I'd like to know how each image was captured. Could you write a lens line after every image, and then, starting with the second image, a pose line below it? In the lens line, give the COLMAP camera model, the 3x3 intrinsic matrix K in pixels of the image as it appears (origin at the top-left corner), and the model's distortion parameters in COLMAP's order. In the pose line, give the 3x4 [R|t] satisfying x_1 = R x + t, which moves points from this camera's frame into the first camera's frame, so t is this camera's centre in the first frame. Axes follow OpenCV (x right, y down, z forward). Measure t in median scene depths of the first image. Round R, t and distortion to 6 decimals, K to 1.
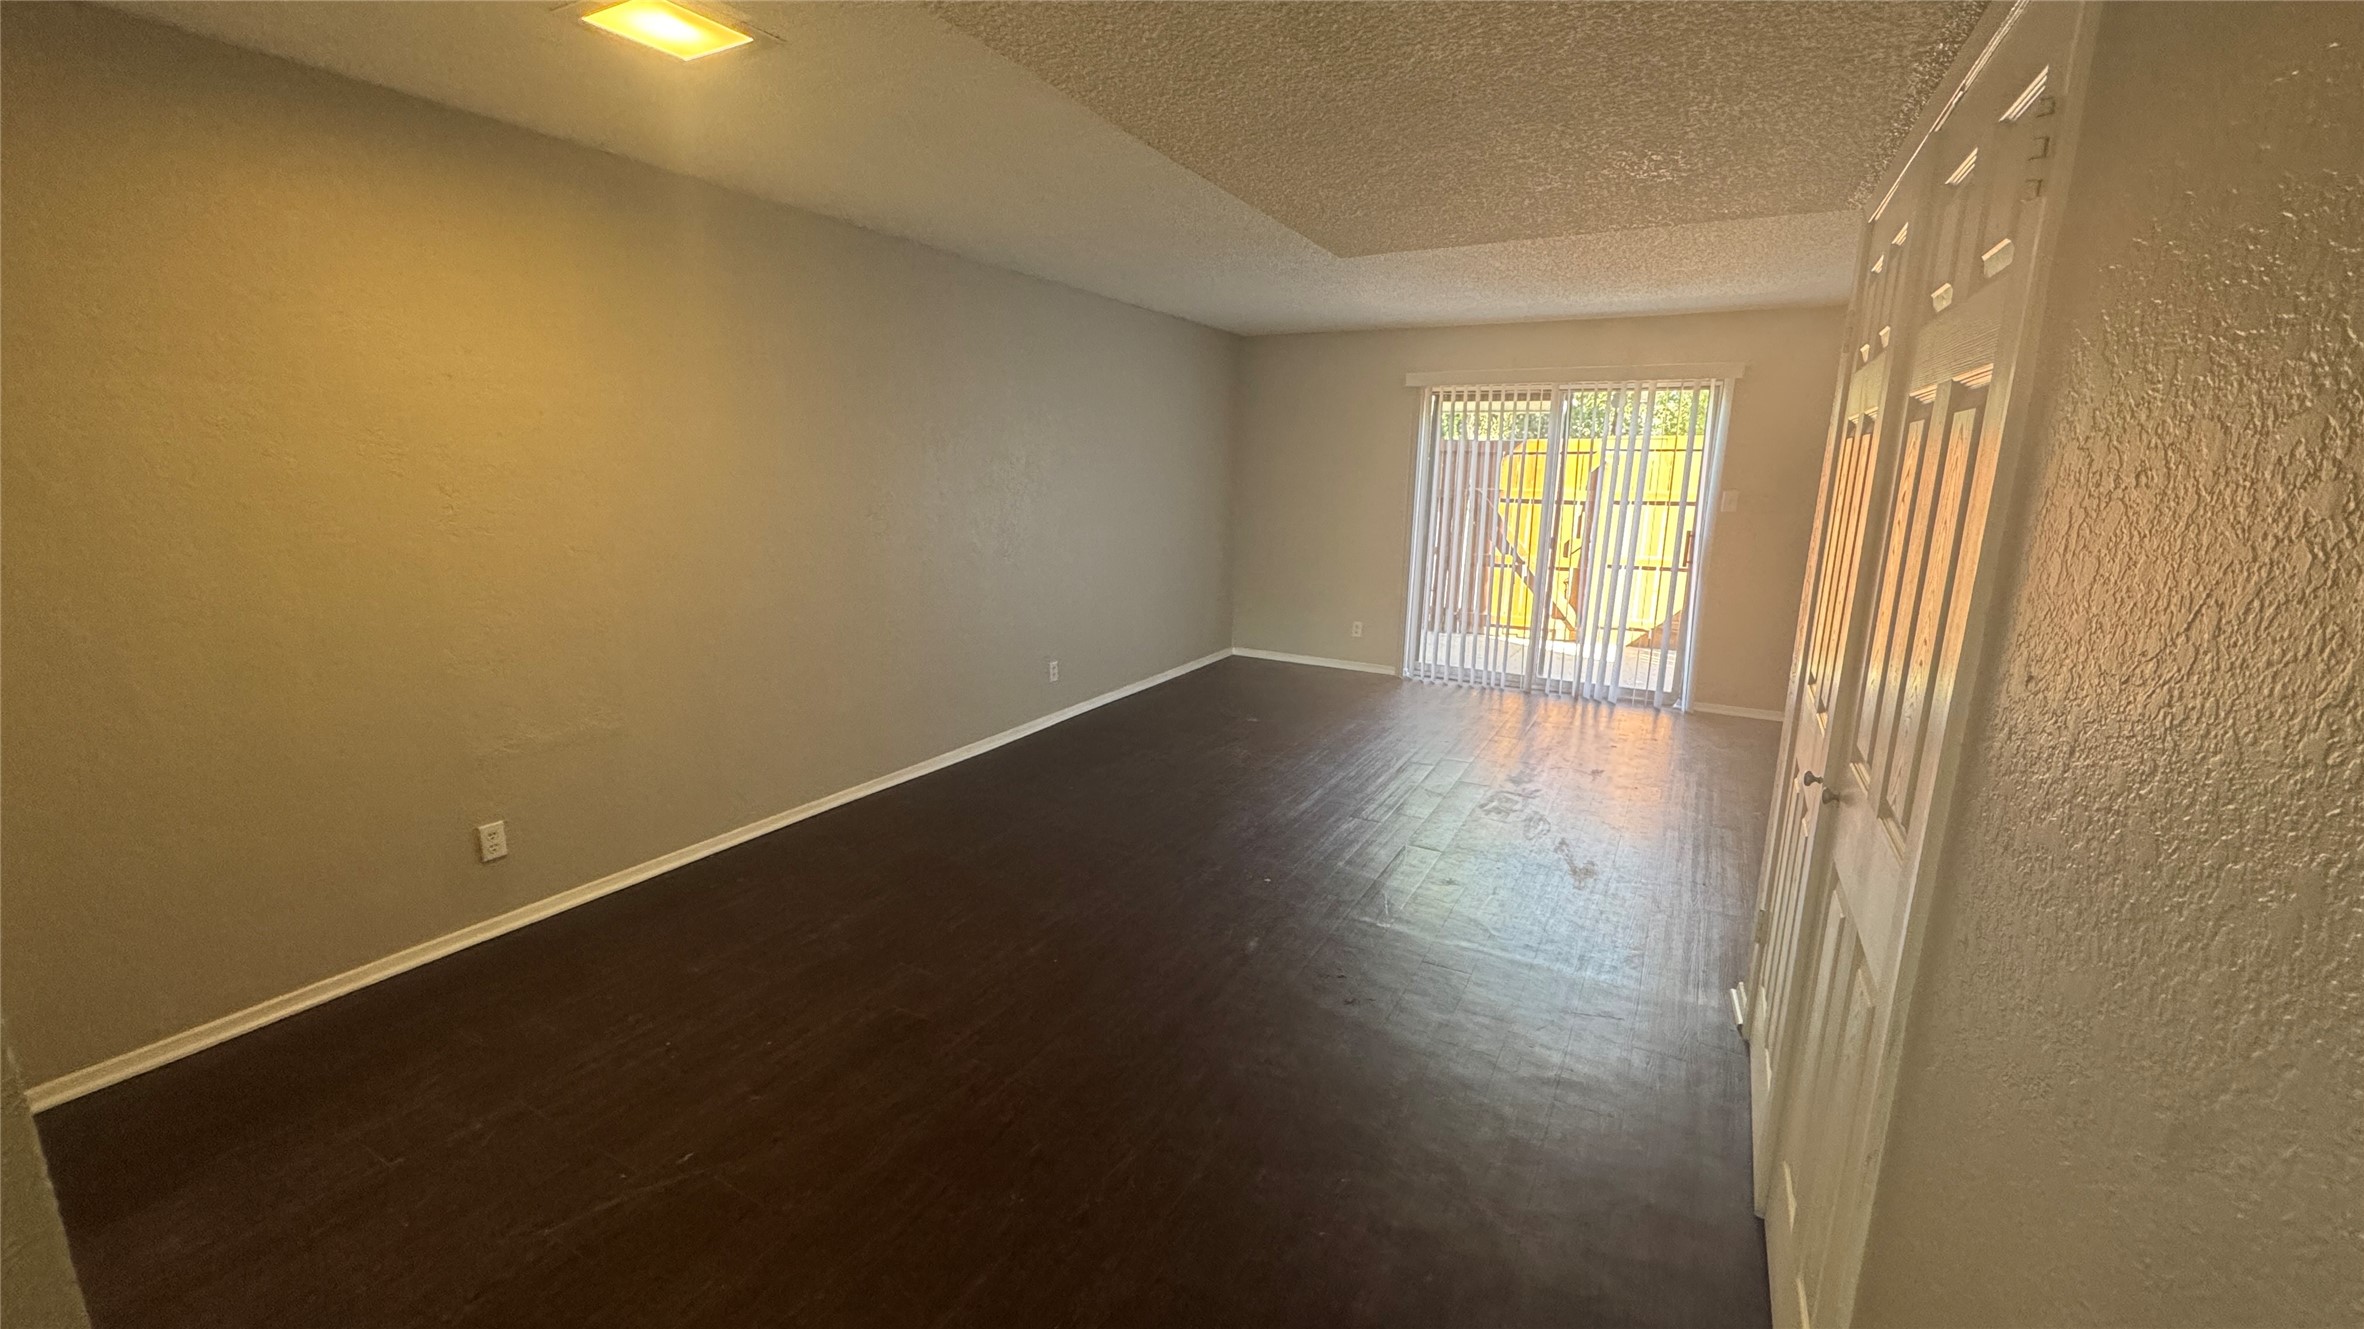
lens RADIAL K [[975.5, 0, 1182.0], [0, 975.5, 664.5], [0, 0, 1]] dist [-0.001240, 0.000092]
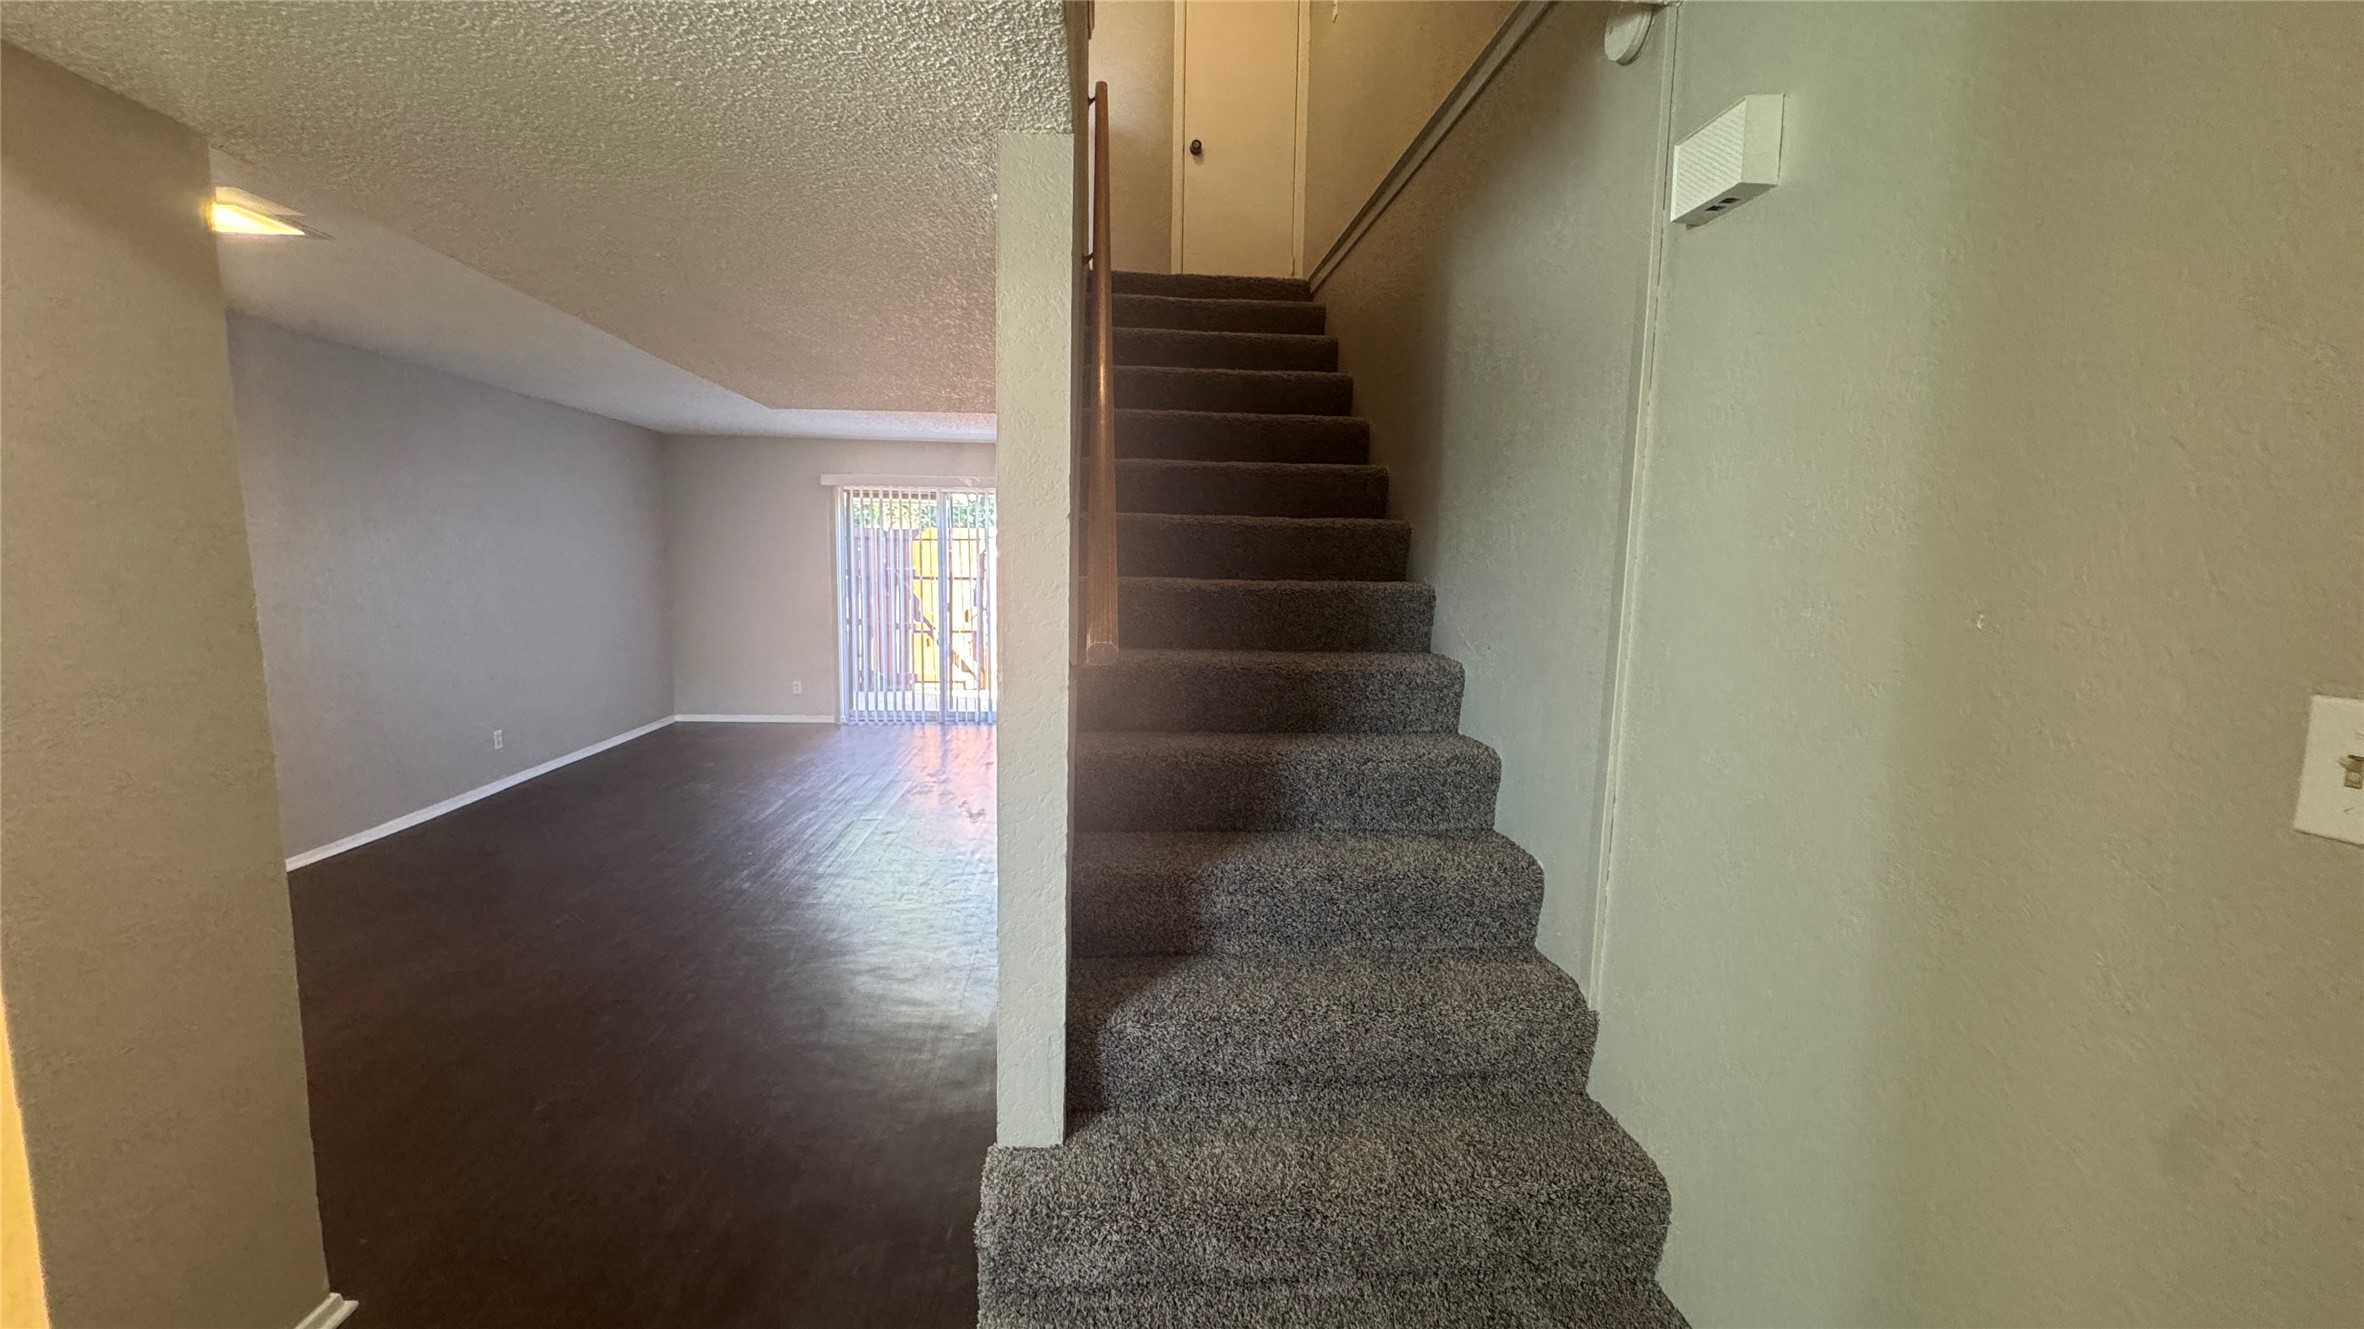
lens RADIAL K [[943.8, 0, 1178.4], [0, 943.8, 665.7], [0, 0, 1]] dist [-0.000892, 0.000062]
pose [[0.837353, -0.065334, 0.542744, -0.052701], [0.109177, 0.992817, -0.048928, 0.047463], [-0.535649, 0.100225, 0.838472, -0.211439]]
